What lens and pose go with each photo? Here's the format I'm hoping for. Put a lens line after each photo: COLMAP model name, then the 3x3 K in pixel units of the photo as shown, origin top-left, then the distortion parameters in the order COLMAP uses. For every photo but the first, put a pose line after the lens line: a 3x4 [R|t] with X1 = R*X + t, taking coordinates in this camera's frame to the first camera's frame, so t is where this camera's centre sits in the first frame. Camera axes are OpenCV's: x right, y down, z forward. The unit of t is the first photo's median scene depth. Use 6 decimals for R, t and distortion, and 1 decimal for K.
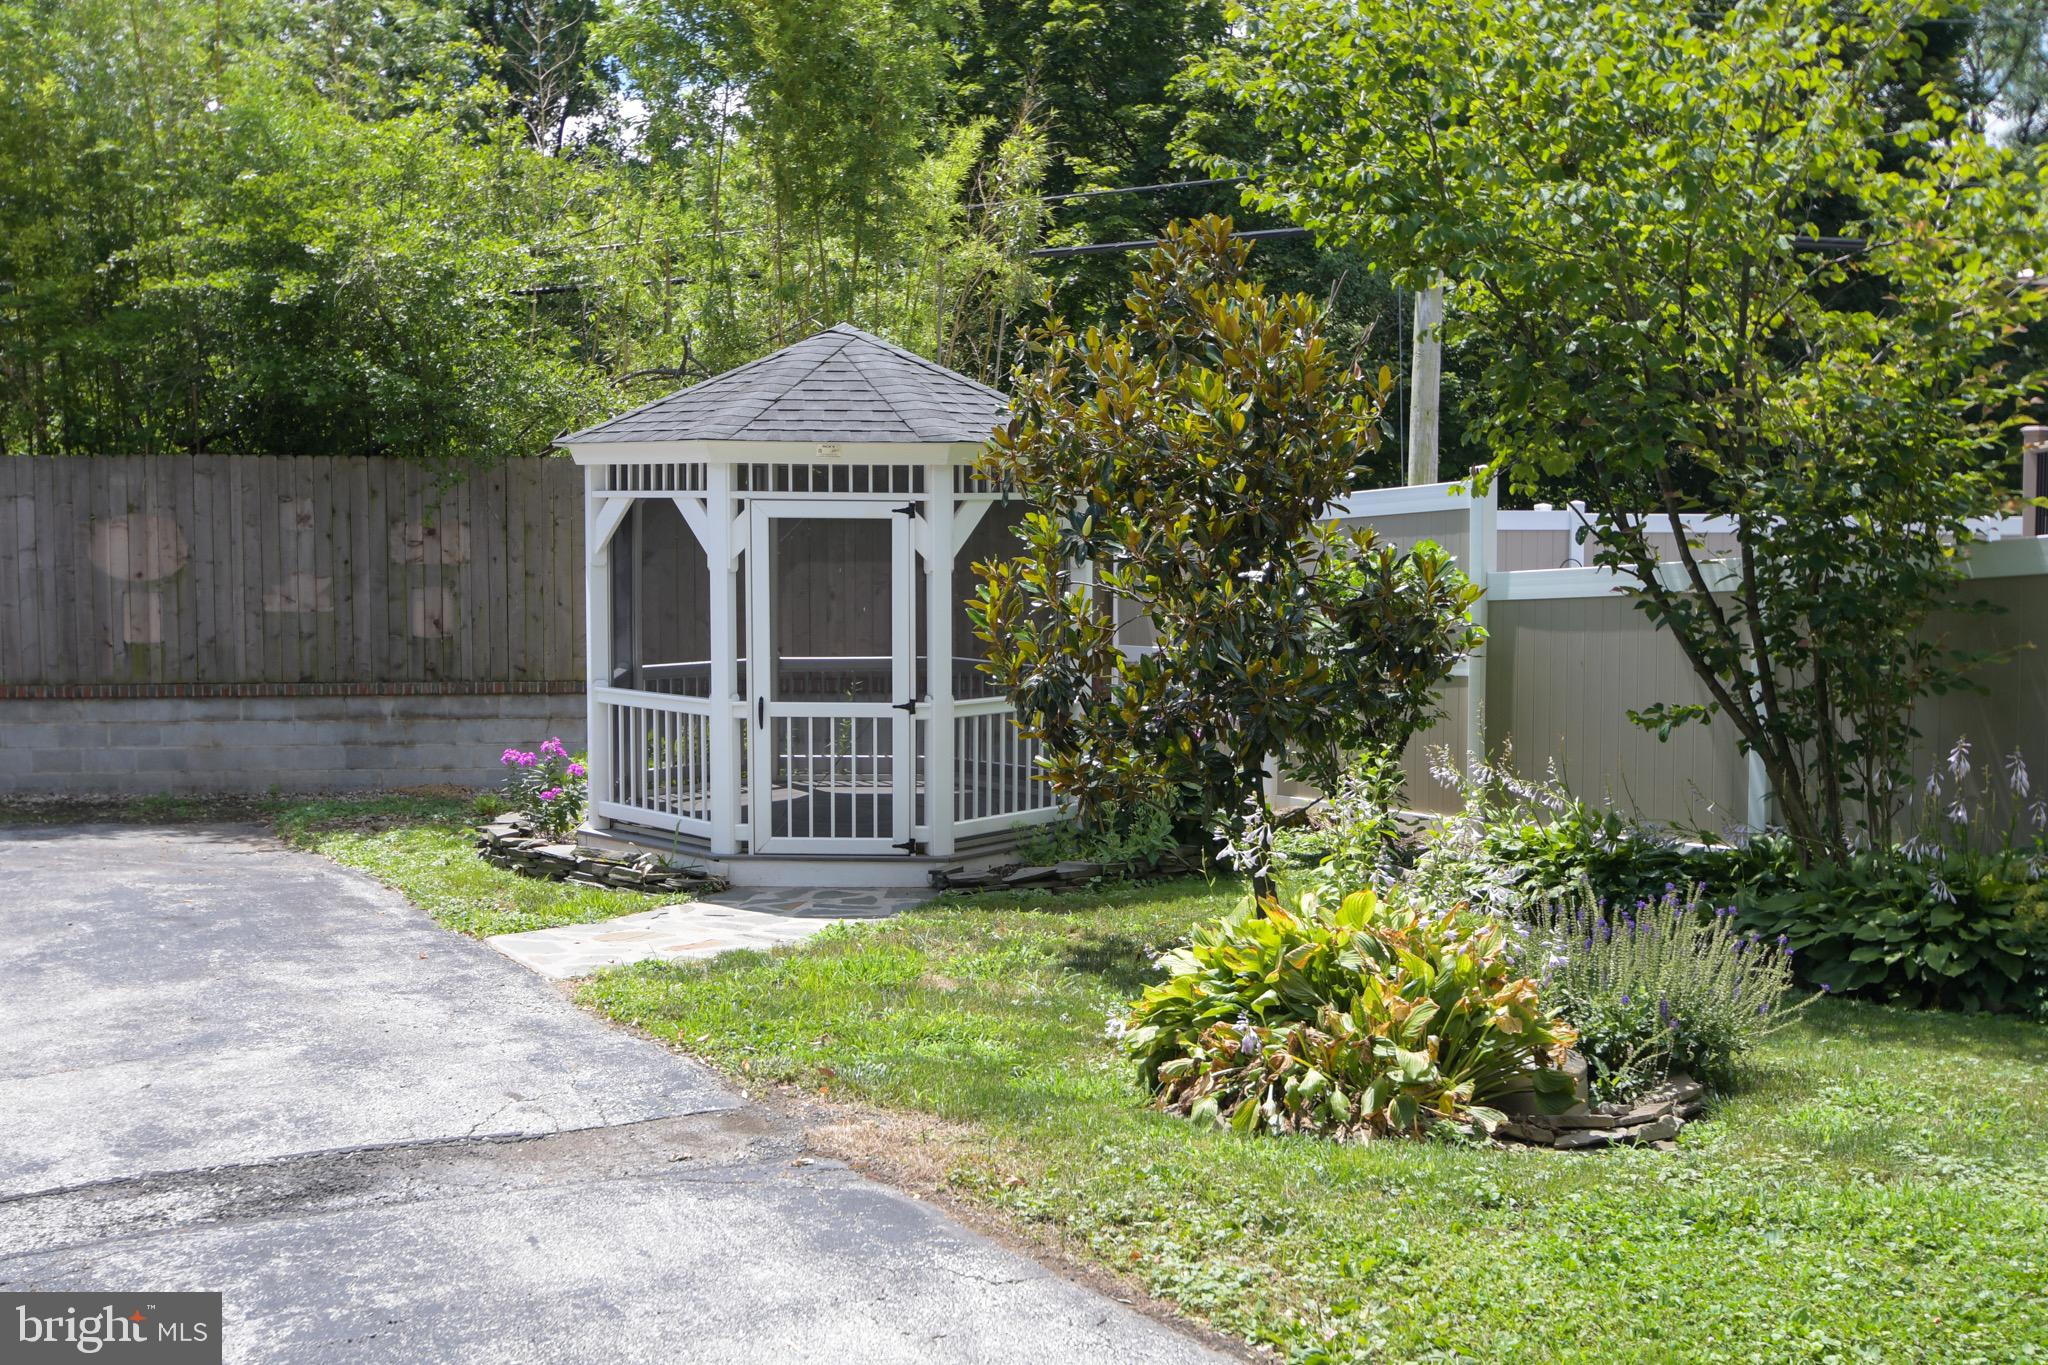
lens RADIAL K [[2055.9, 0, 1024.4], [0, 2055.9, 683.8], [0, 0, 1]] dist [-0.072516, 0.000000]
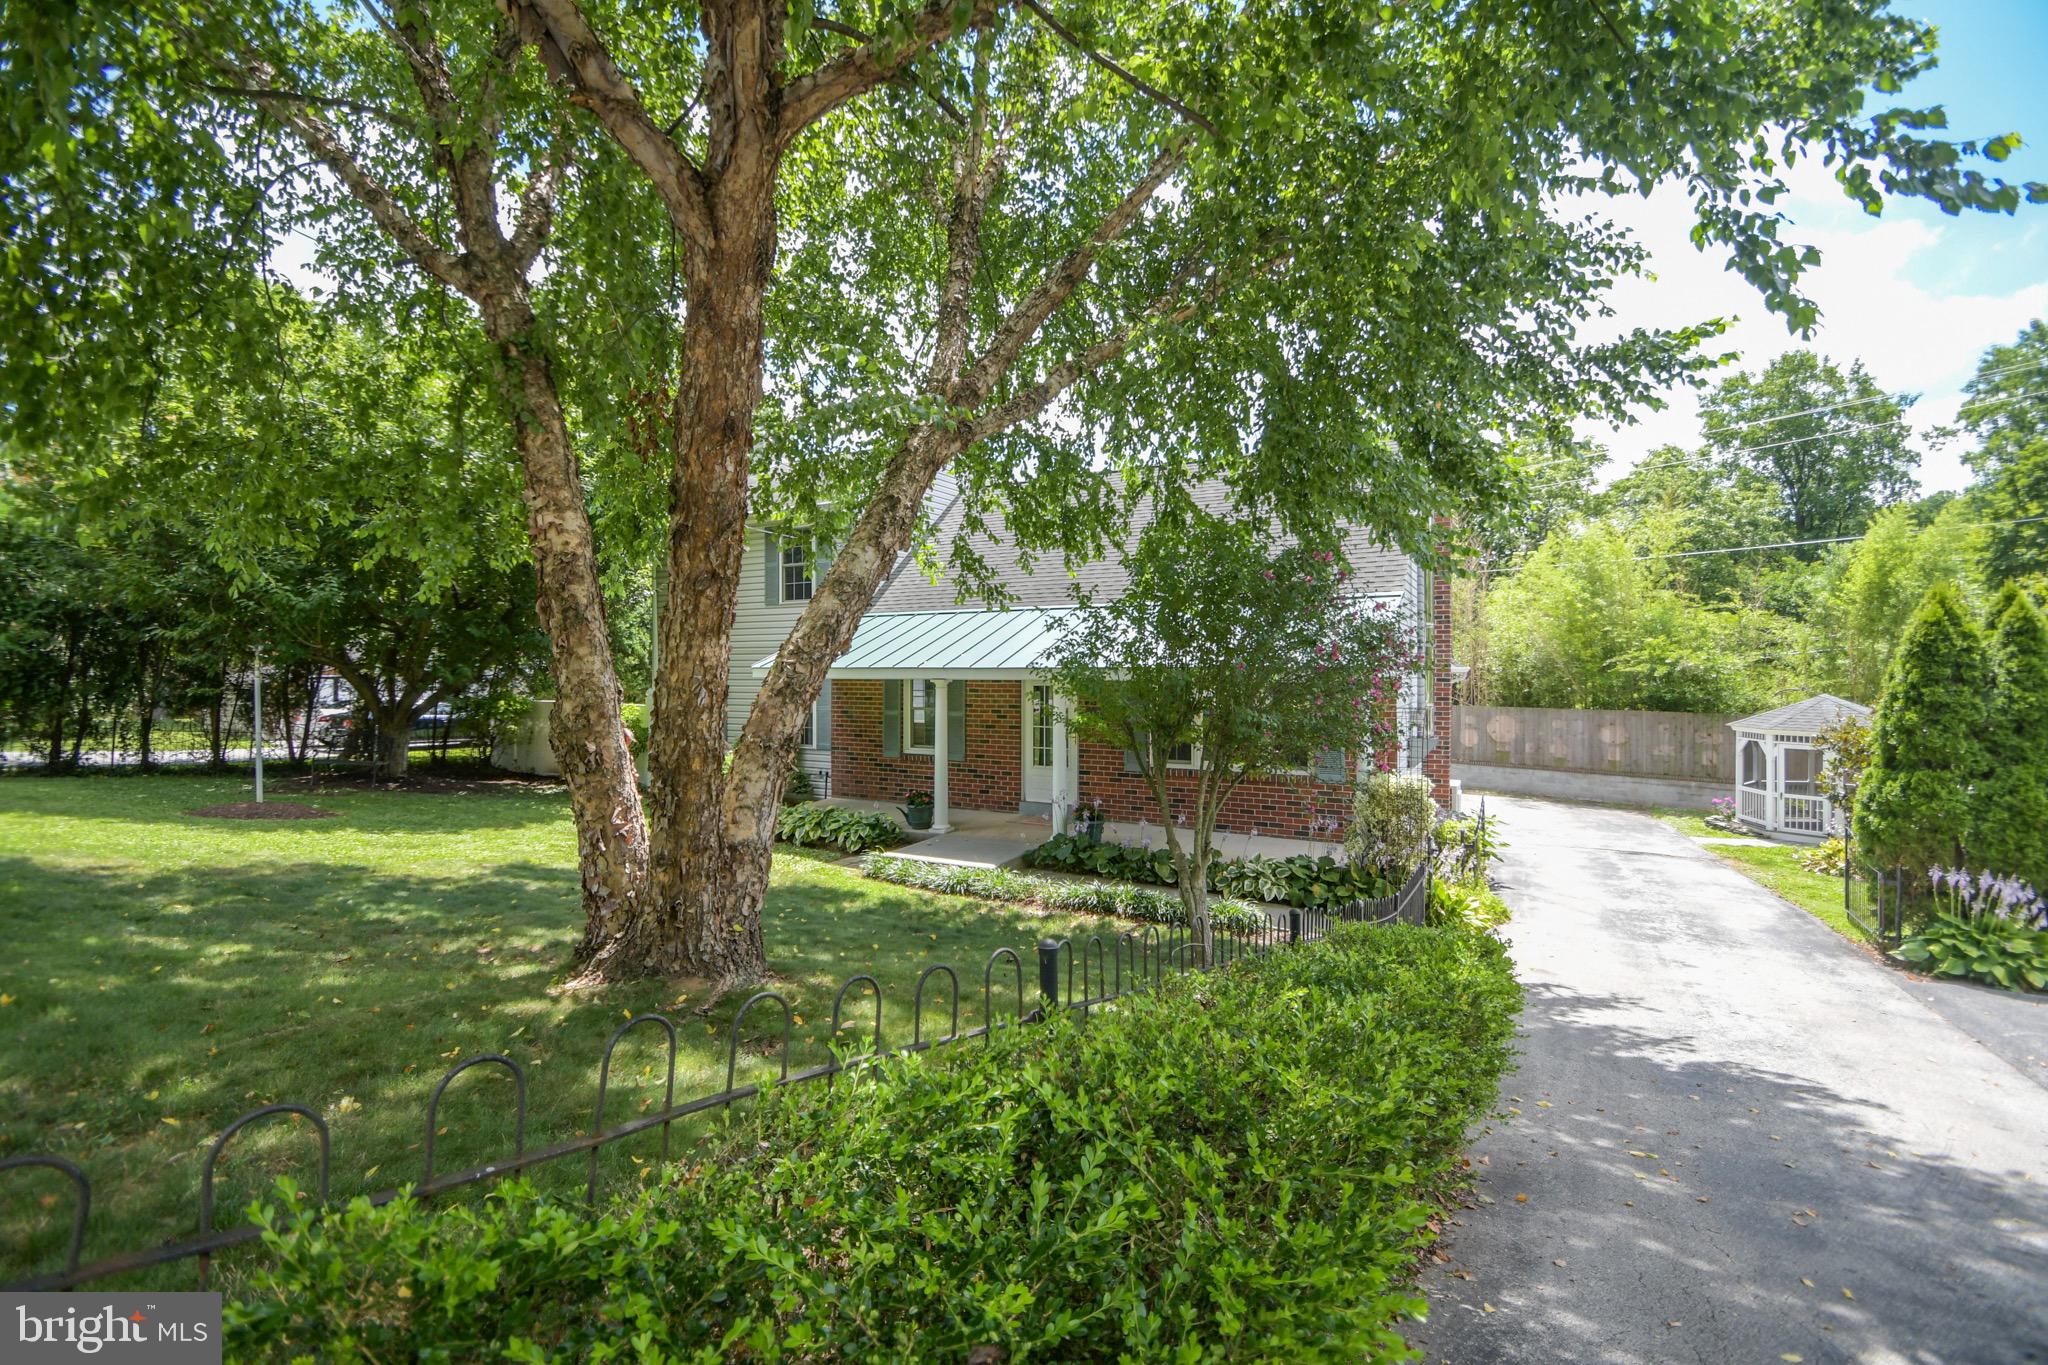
lens RADIAL K [[897.0, 0, 1009.9], [0, 897.0, 675.8], [0, 0, 1]] dist [0.008499, -0.004711]
pose [[0.531040, 0.001921, -0.847345, 0.559297], [-0.073422, 0.996341, -0.043756, -0.031720], [0.844160, 0.085450, 0.529238, -1.225560]]
